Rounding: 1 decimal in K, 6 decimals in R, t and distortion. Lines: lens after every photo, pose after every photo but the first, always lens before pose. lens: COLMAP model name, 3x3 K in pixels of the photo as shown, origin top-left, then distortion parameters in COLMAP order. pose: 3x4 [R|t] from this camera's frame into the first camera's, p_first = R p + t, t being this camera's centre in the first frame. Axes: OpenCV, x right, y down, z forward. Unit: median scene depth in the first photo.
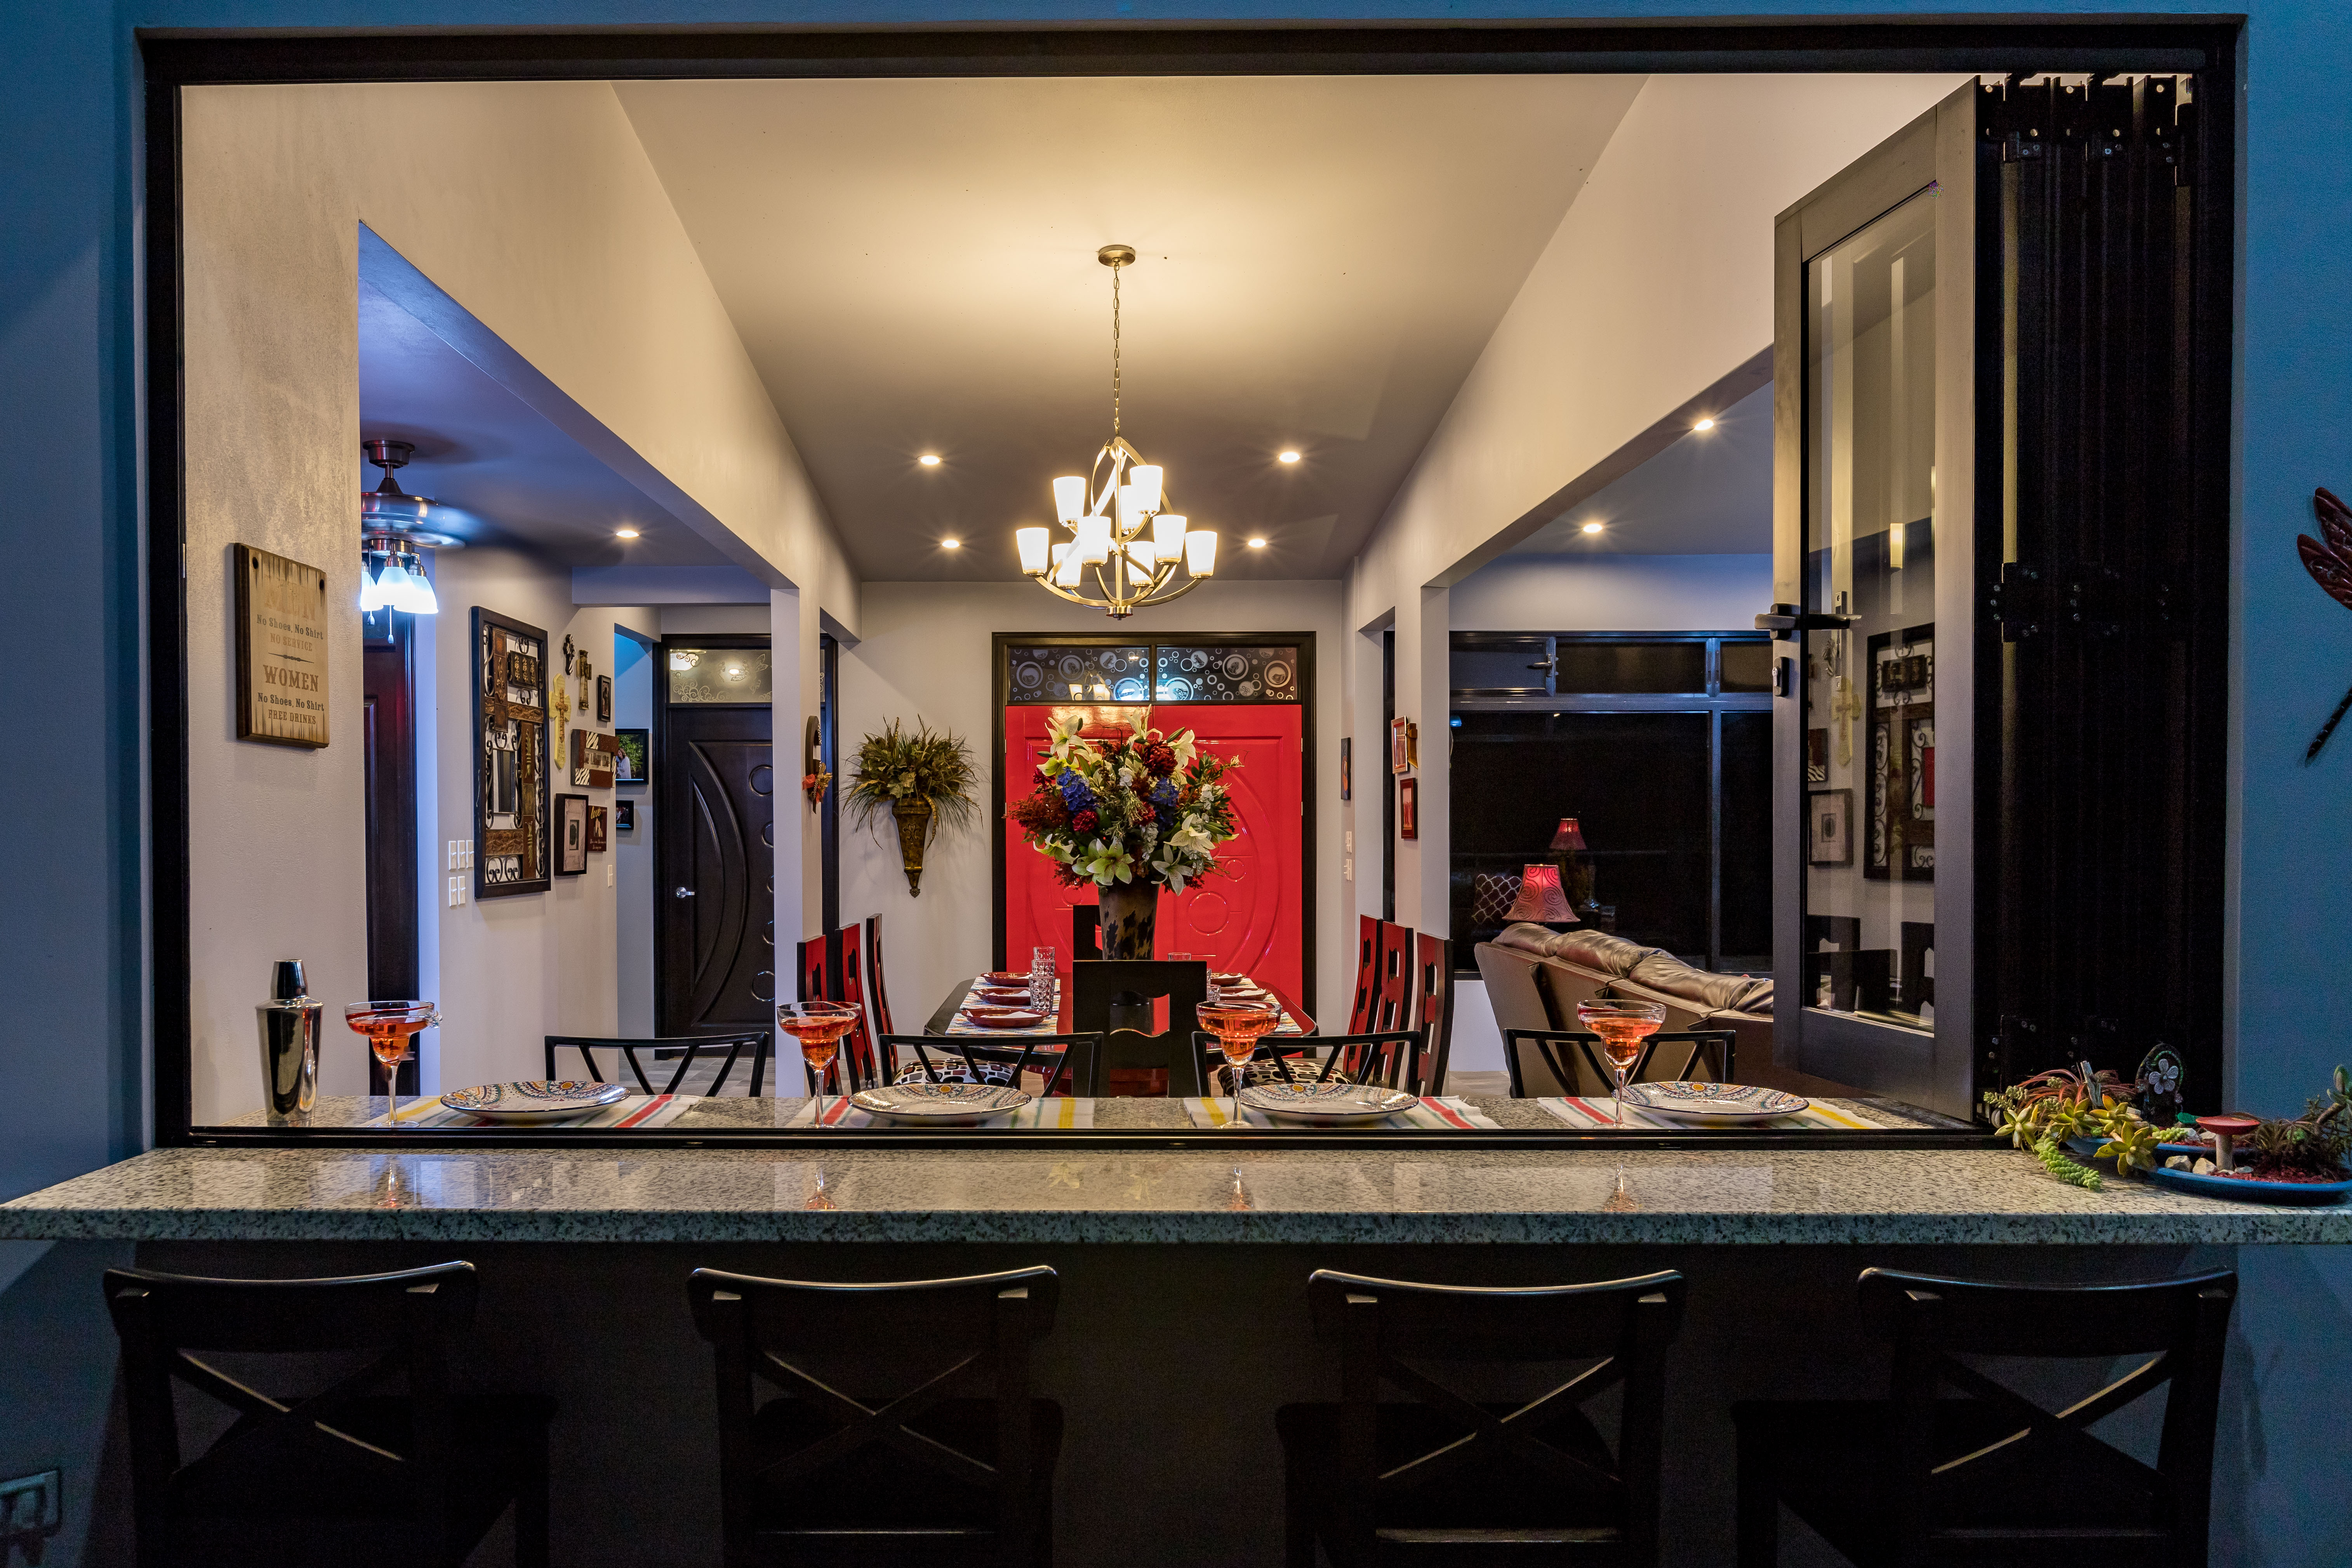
lens RADIAL K [[1688.7, 0, 1174.2], [0, 1688.7, 826.2], [0, 0, 1]] dist [0.002929, -0.003989]
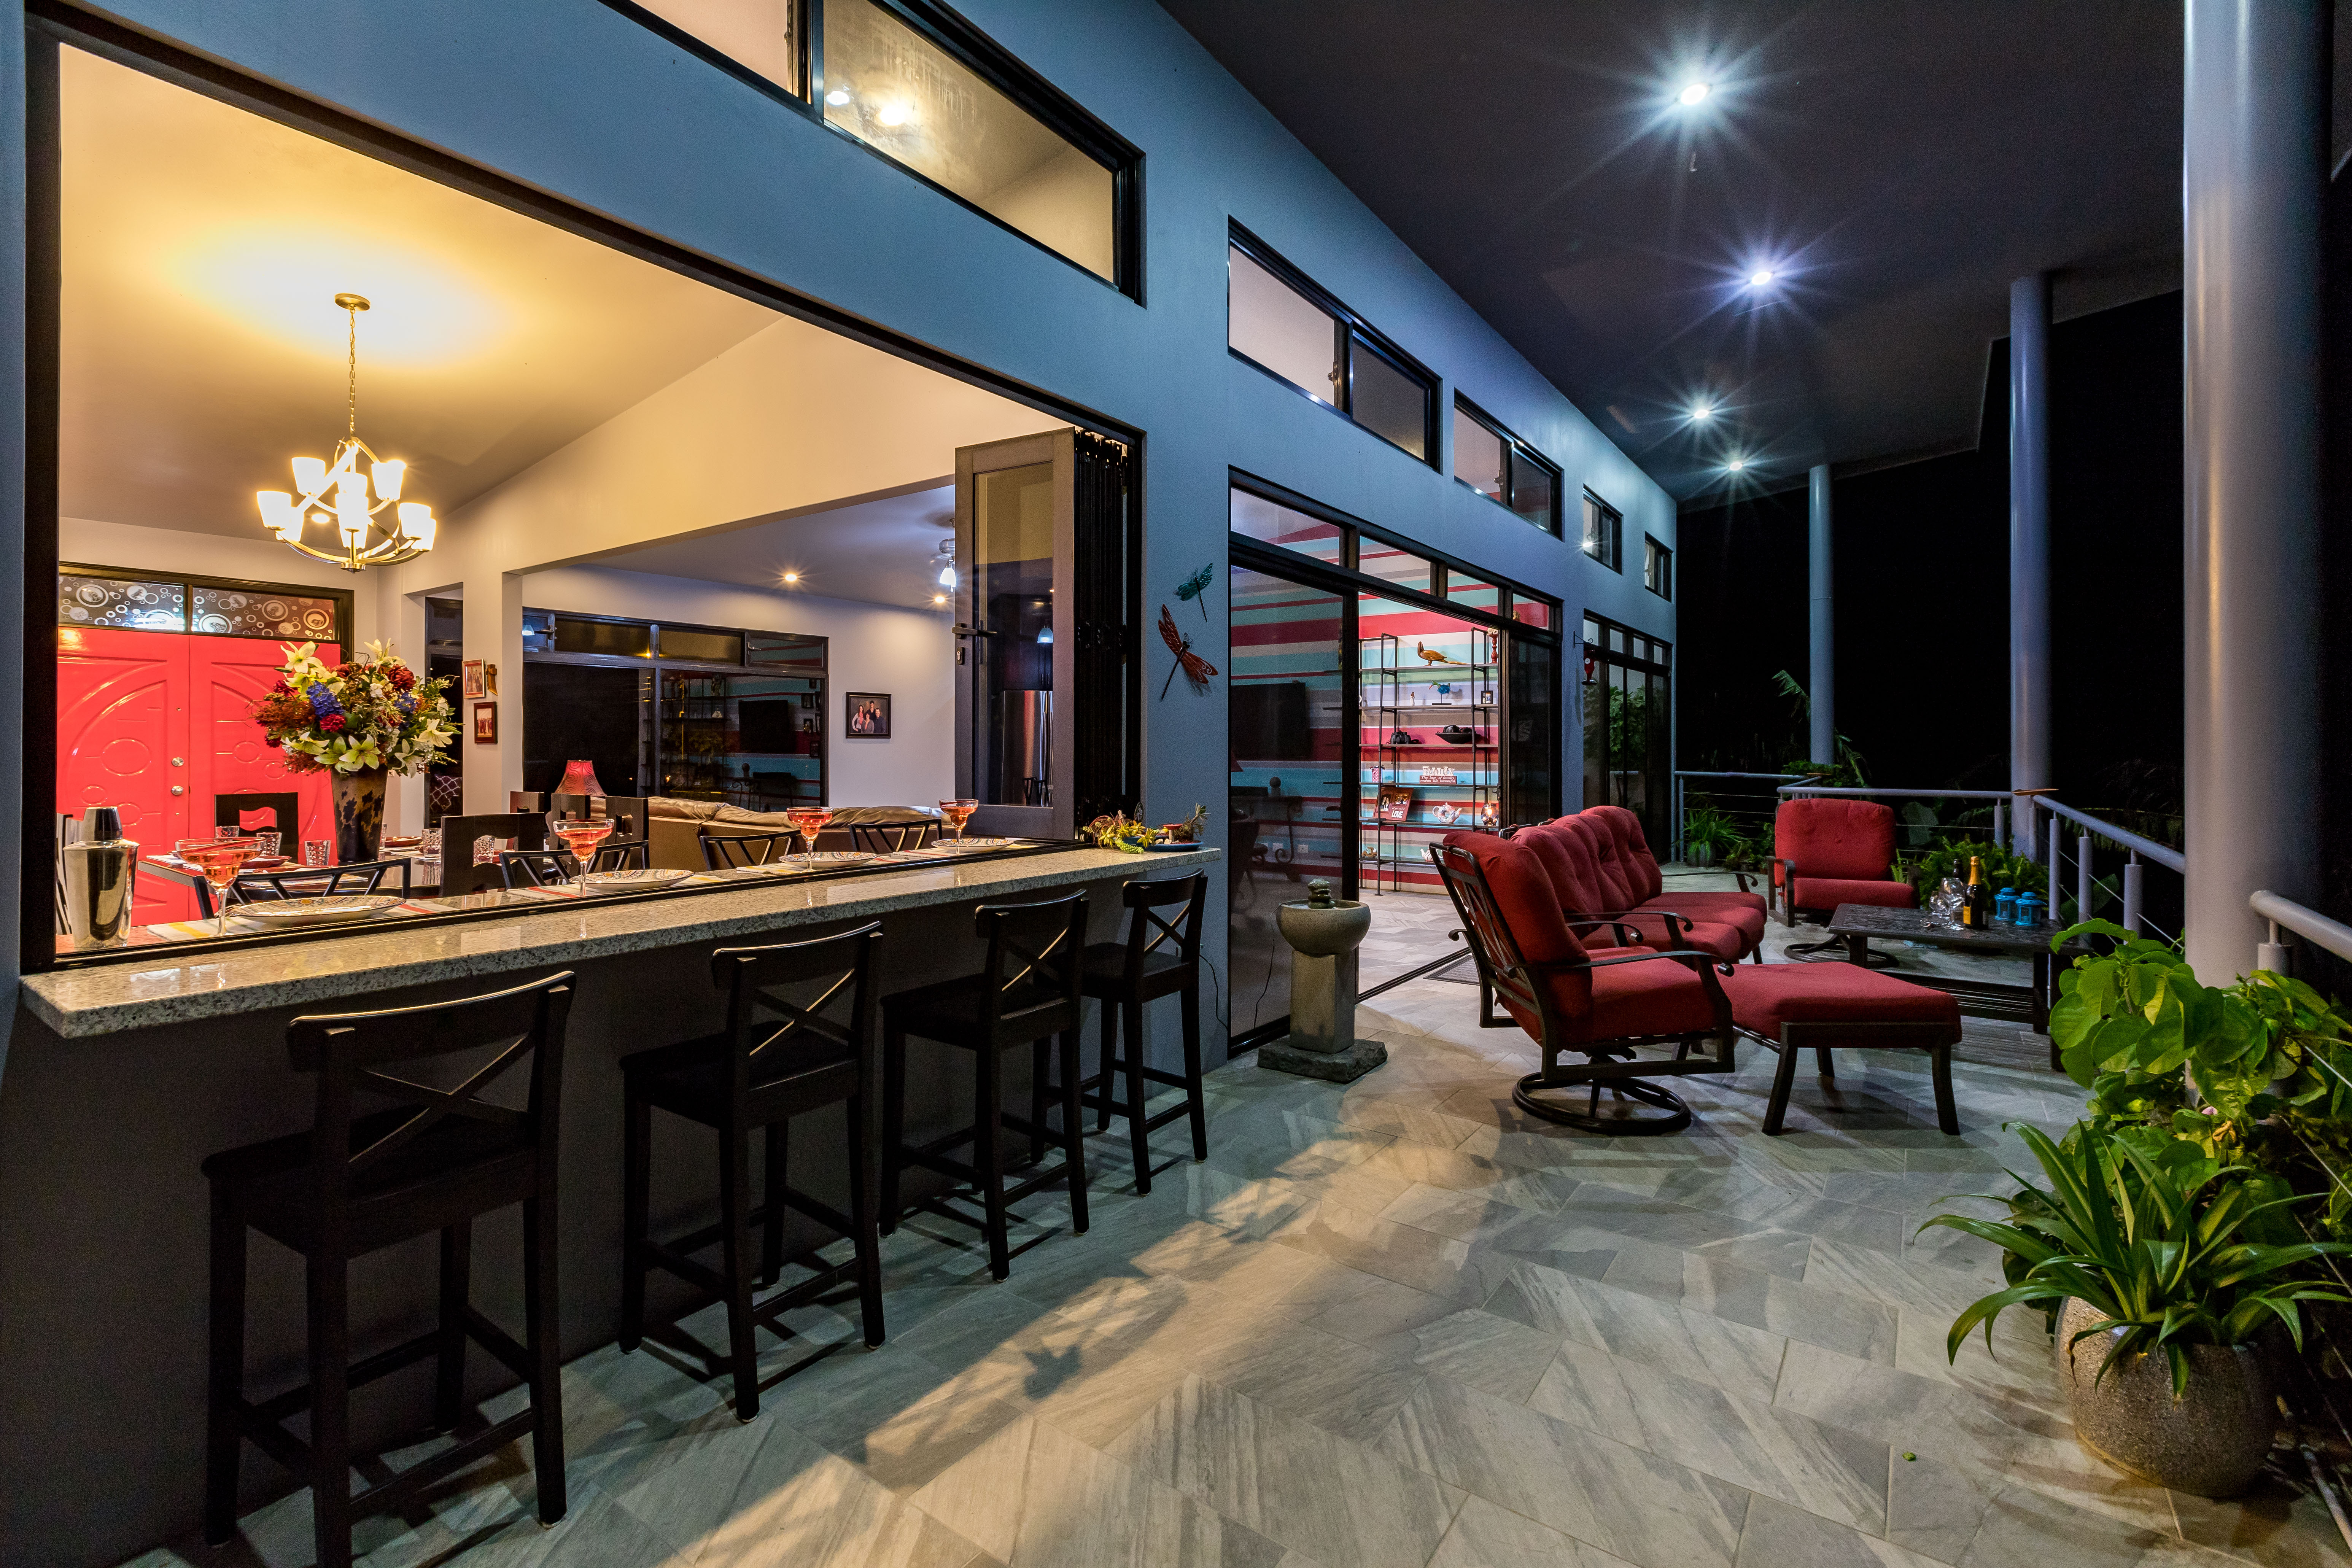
lens RADIAL K [[1052.2, 0, 1181.5], [0, 1052.2, 740.2], [0, 0, 1]] dist [-0.001291, -0.000113]
pose [[0.569109, 0.007115, 0.822231, -0.346678], [0.002960, 0.999938, -0.010701, 0.021024], [-0.822257, 0.008523, 0.569053, -0.011278]]
